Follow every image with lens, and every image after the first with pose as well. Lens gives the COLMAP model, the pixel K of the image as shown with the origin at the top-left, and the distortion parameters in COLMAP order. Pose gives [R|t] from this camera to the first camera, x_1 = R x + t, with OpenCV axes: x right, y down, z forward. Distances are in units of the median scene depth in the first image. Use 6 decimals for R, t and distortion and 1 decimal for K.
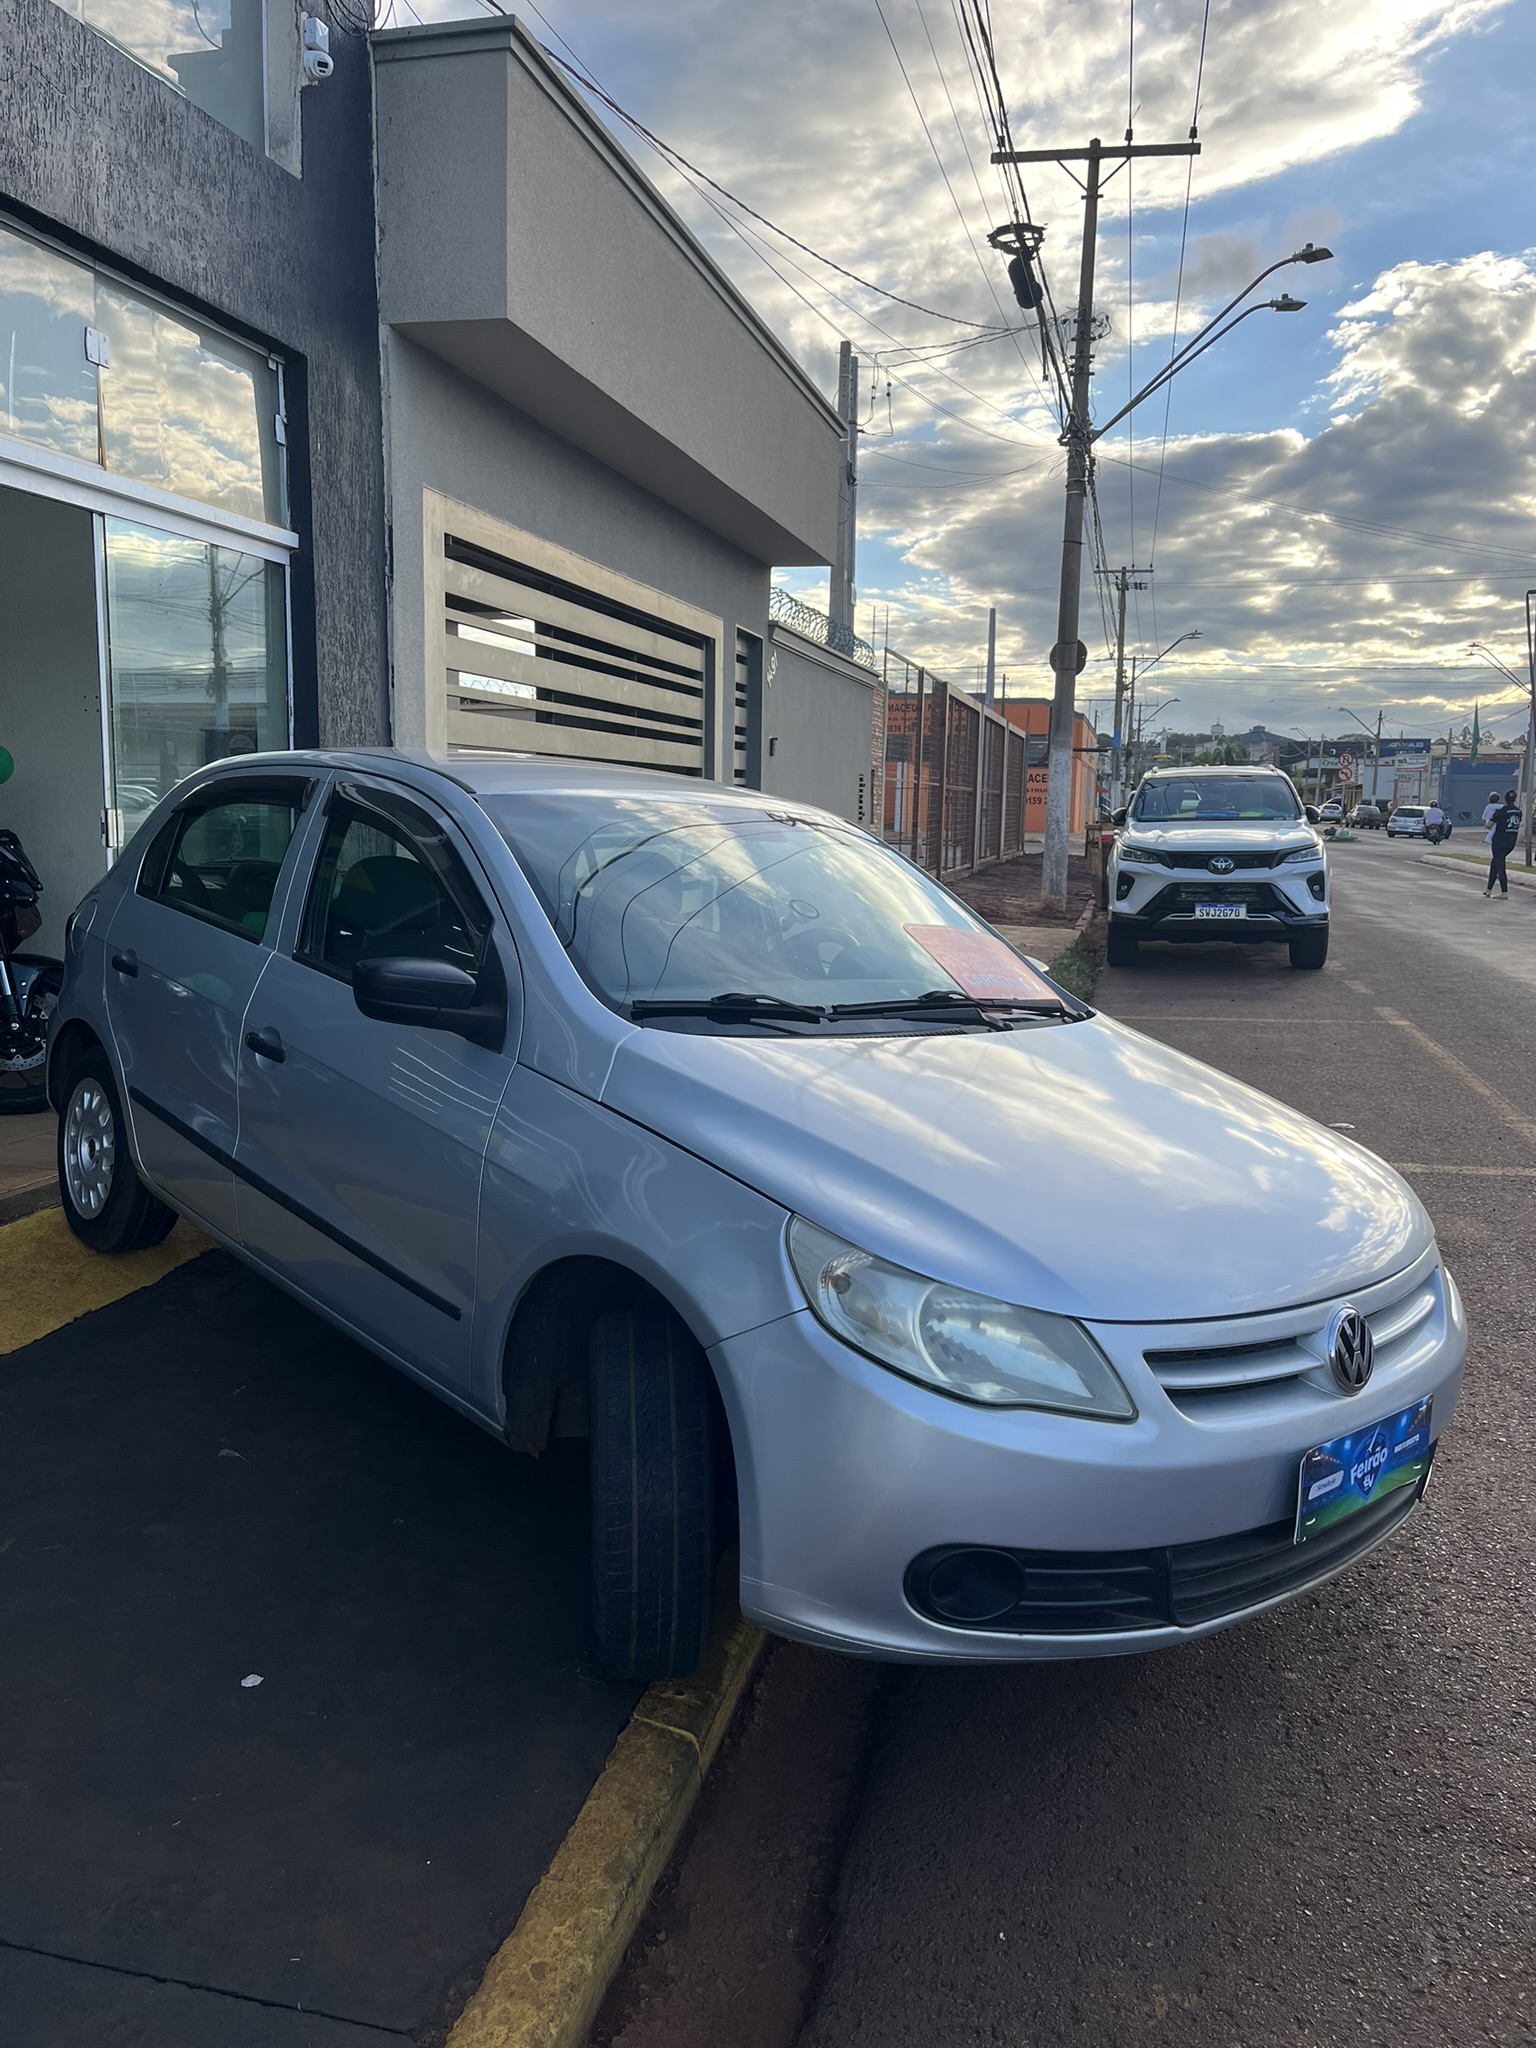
lens RADIAL K [[1530.5, 0, 768.1], [0, 1530.5, 1019.1], [0, 0, 1]] dist [0.073292, -0.088670]
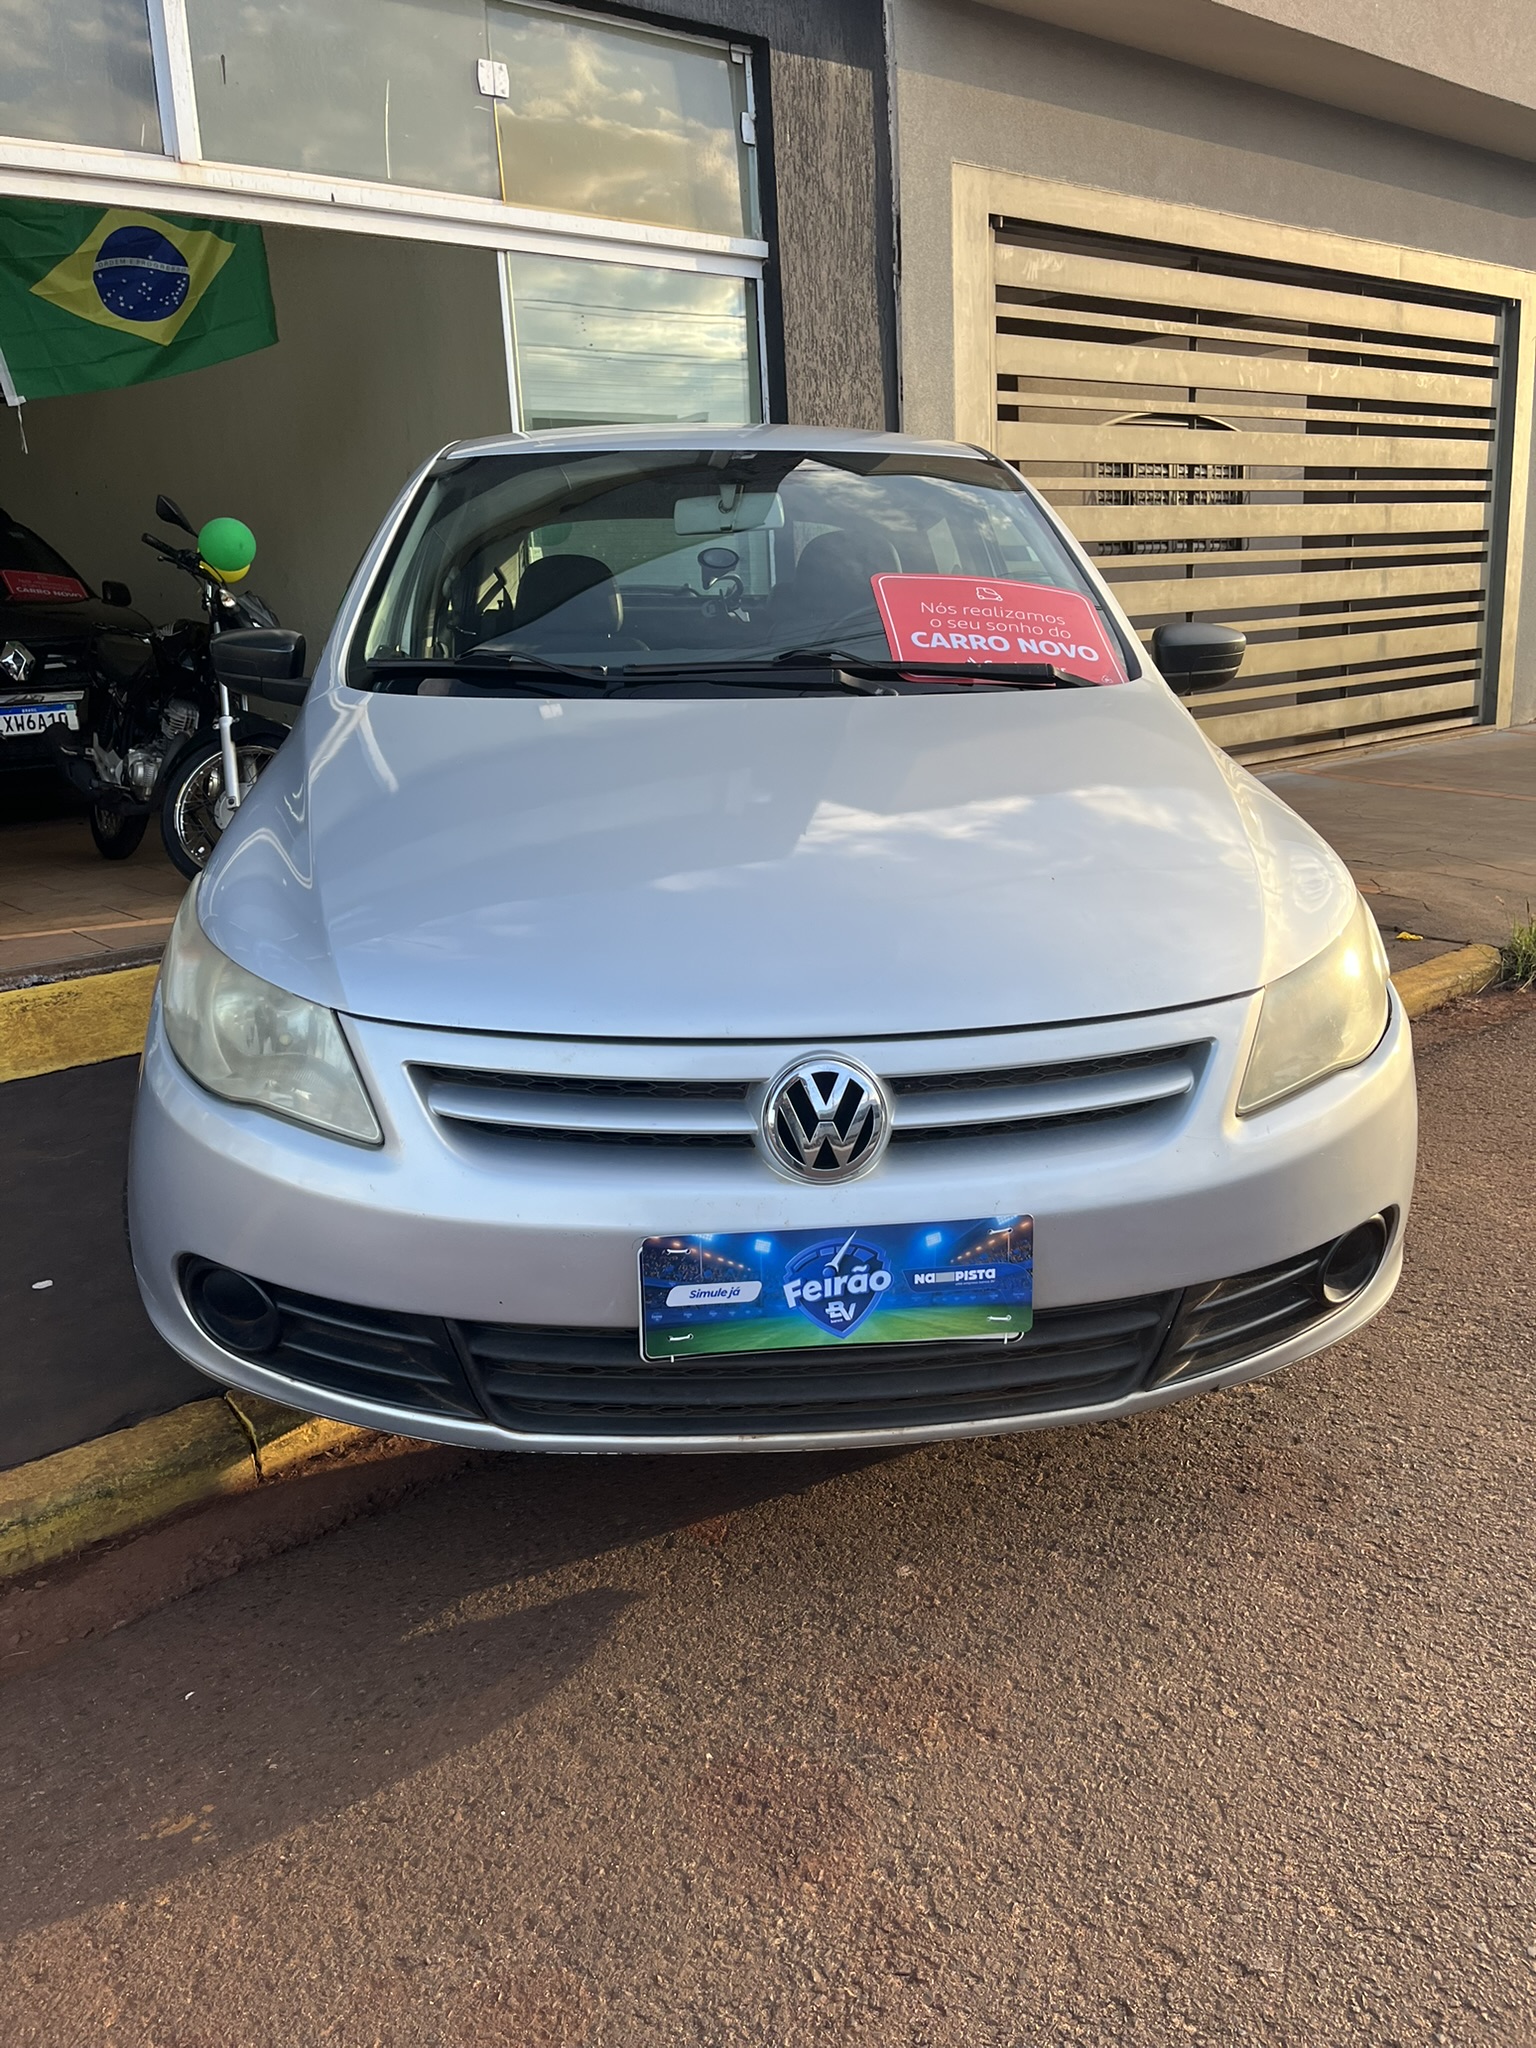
lens RADIAL K [[1530.5, 0, 768.1], [0, 1530.5, 1019.1], [0, 0, 1]] dist [0.073292, -0.088670]
pose [[0.804174, 0.093478, -0.586997, 0.305131], [-0.015862, 0.990579, 0.136017, 0.032689], [0.594182, -0.100070, 0.798081, 0.186321]]
